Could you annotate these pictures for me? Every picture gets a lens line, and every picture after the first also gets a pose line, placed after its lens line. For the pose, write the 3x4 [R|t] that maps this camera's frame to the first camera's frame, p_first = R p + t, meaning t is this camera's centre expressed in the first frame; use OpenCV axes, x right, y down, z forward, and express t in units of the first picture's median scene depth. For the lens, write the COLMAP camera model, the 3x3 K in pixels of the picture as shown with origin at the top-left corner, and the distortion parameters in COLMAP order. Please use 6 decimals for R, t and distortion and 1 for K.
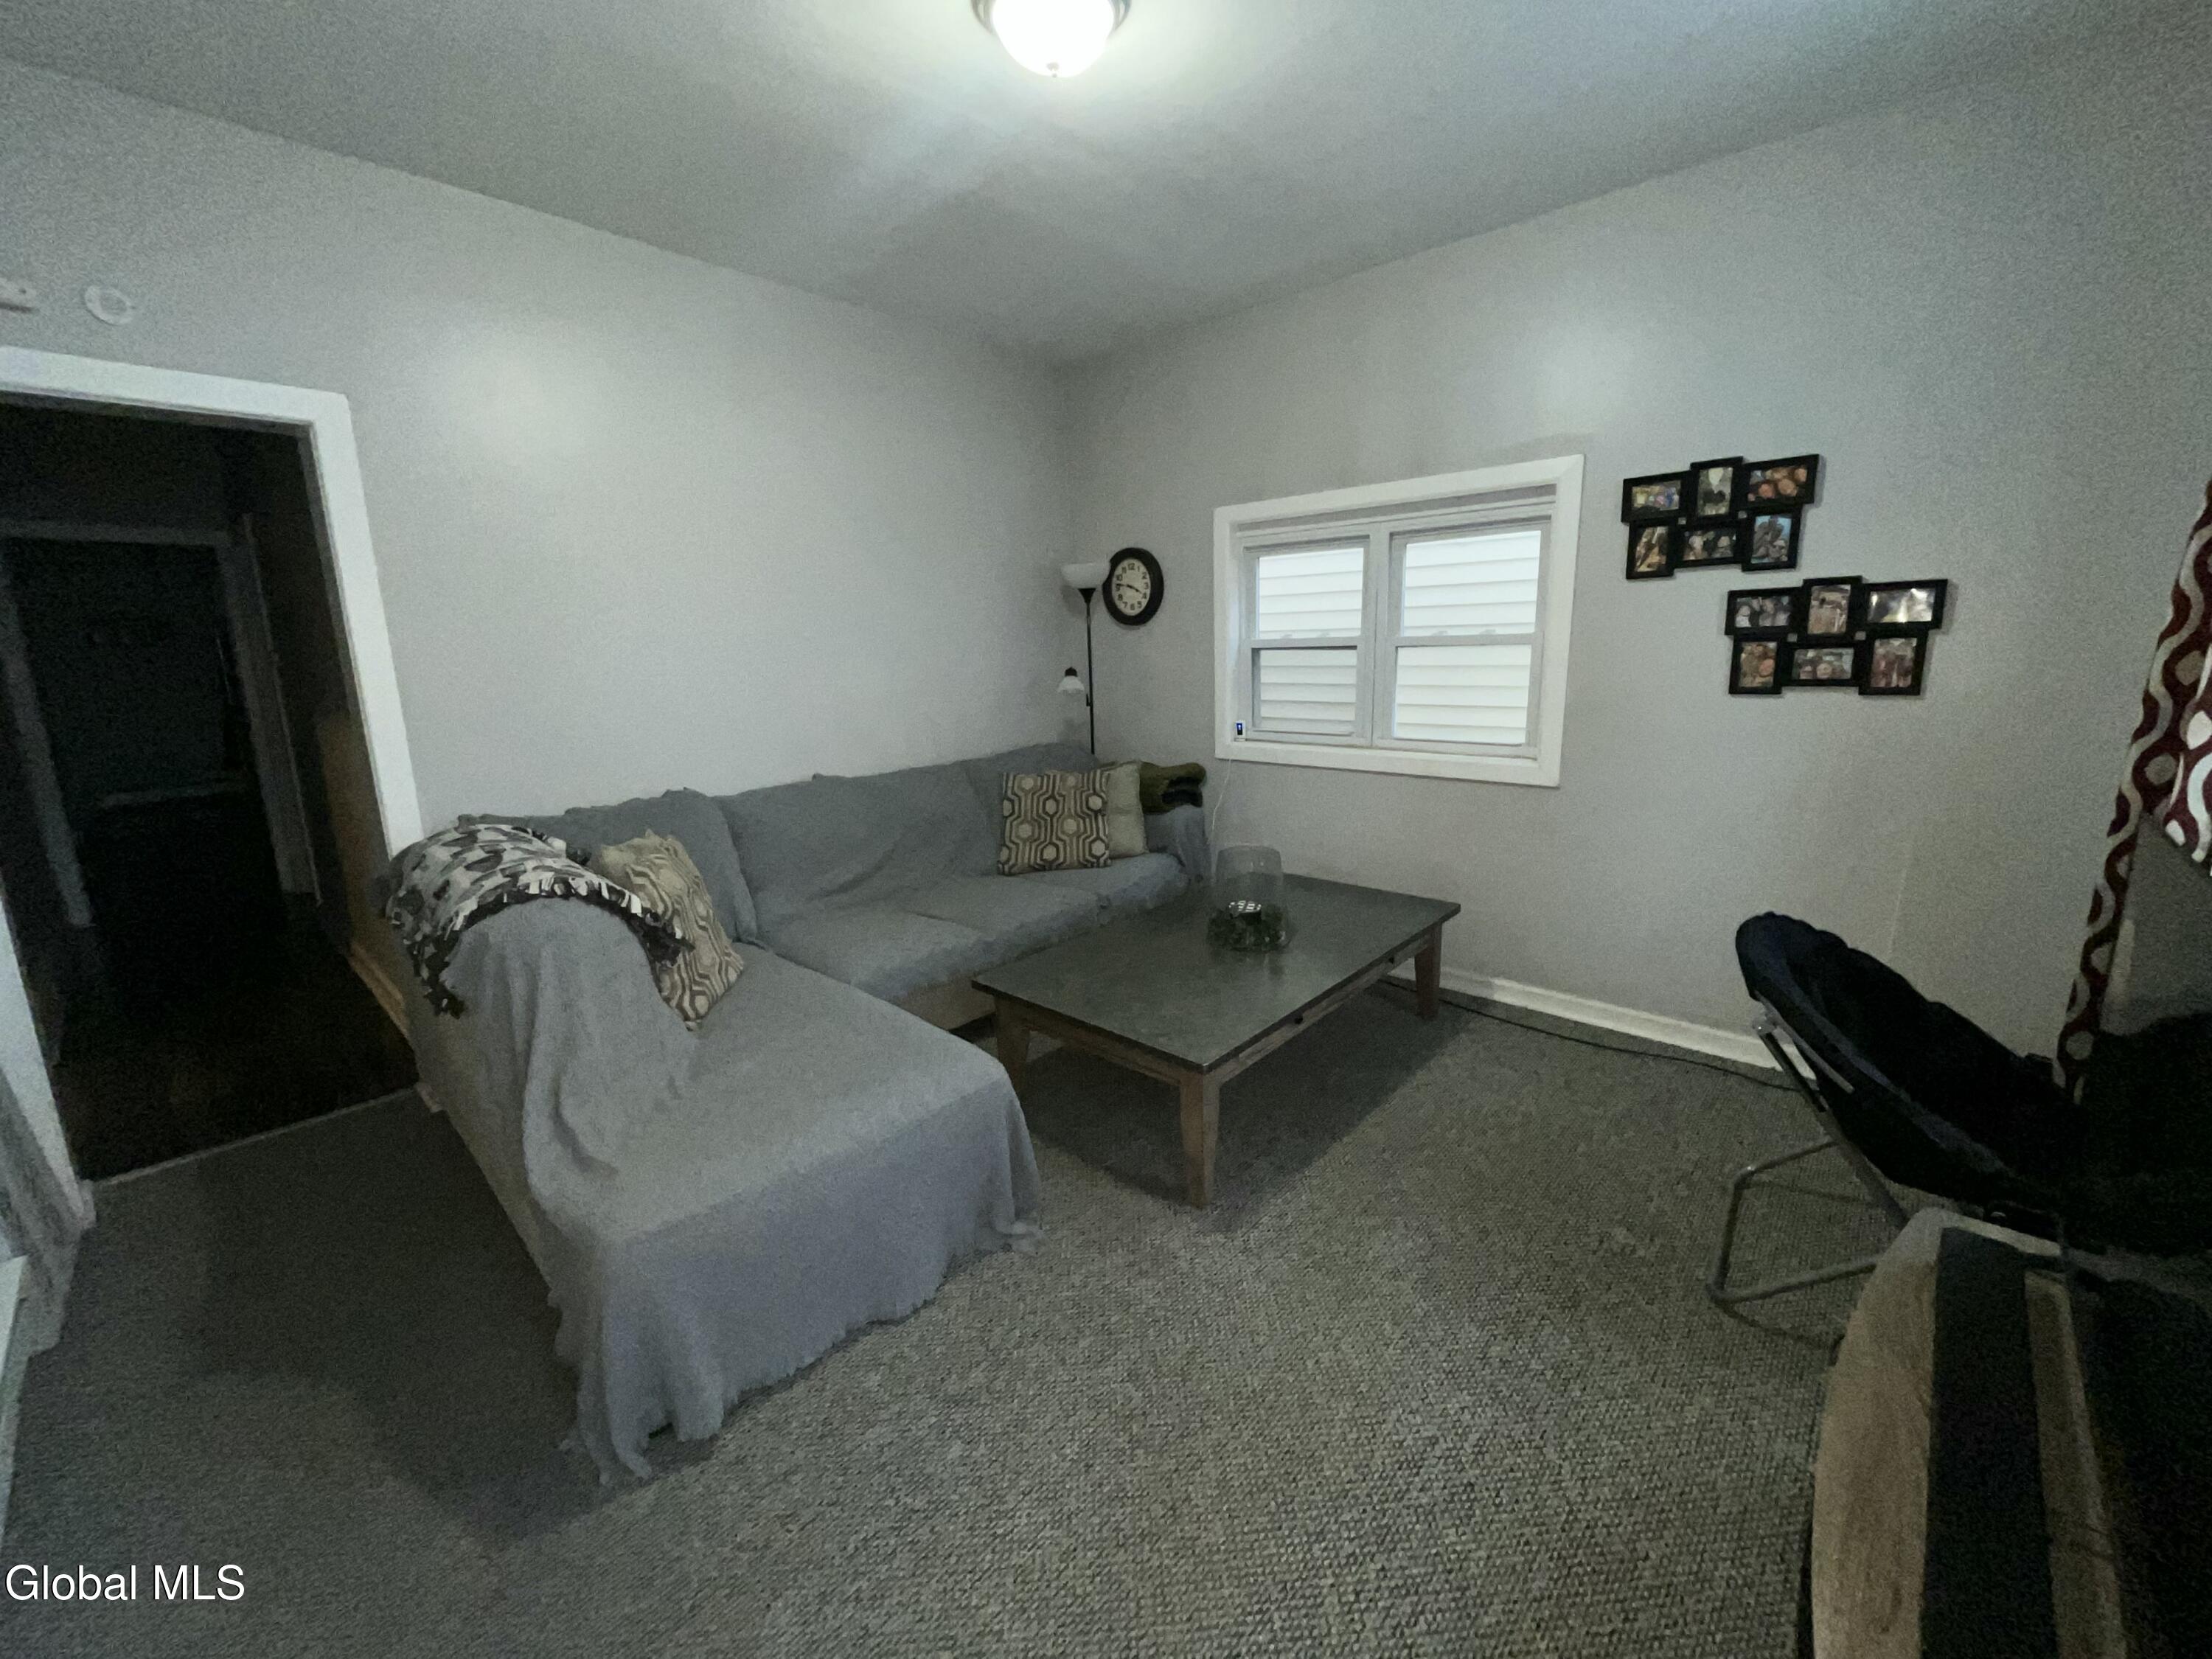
lens RADIAL K [[896.5, 0, 1106.8], [0, 896.5, 823.7], [0, 0, 1]] dist [-0.003341, -0.000645]
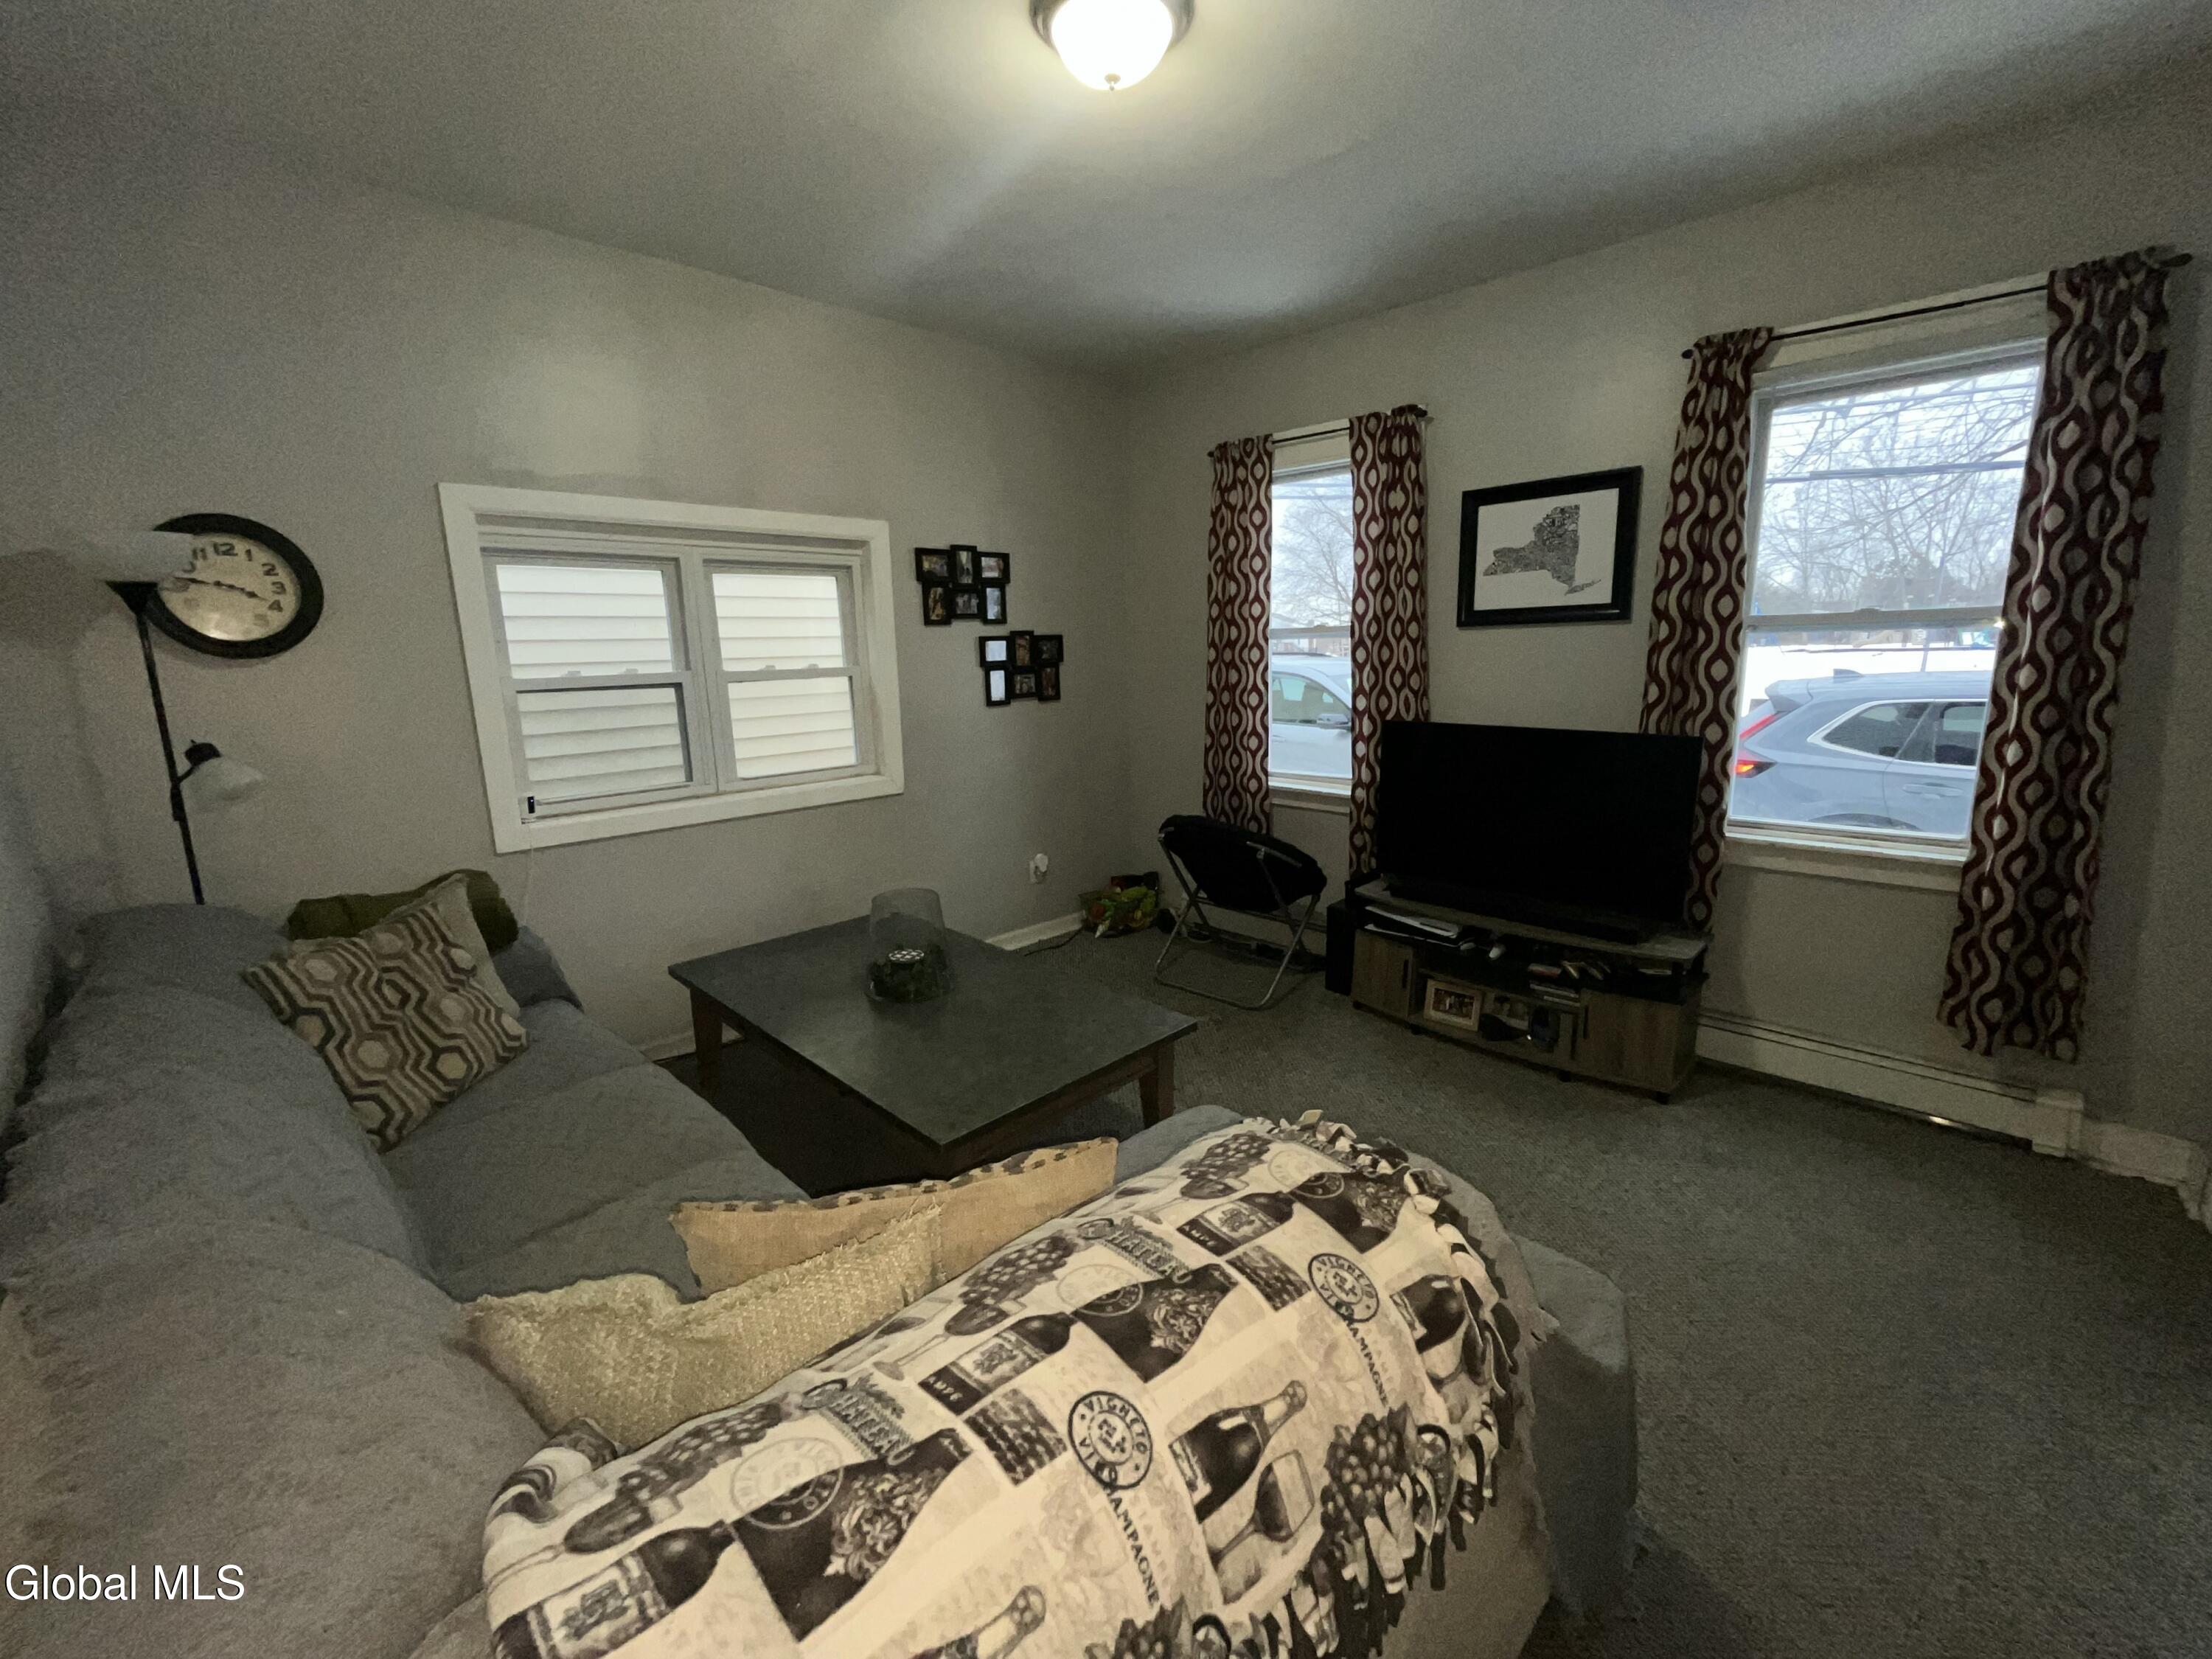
lens RADIAL K [[896.5, 0, 1106.8], [0, 896.5, 823.7], [0, 0, 1]] dist [-0.003341, -0.000645]
pose [[0.037327, -0.167231, 0.985211, -0.669149], [0.224422, 0.962117, 0.154809, -0.122953], [-0.973777, 0.215324, 0.073443, 0.637411]]
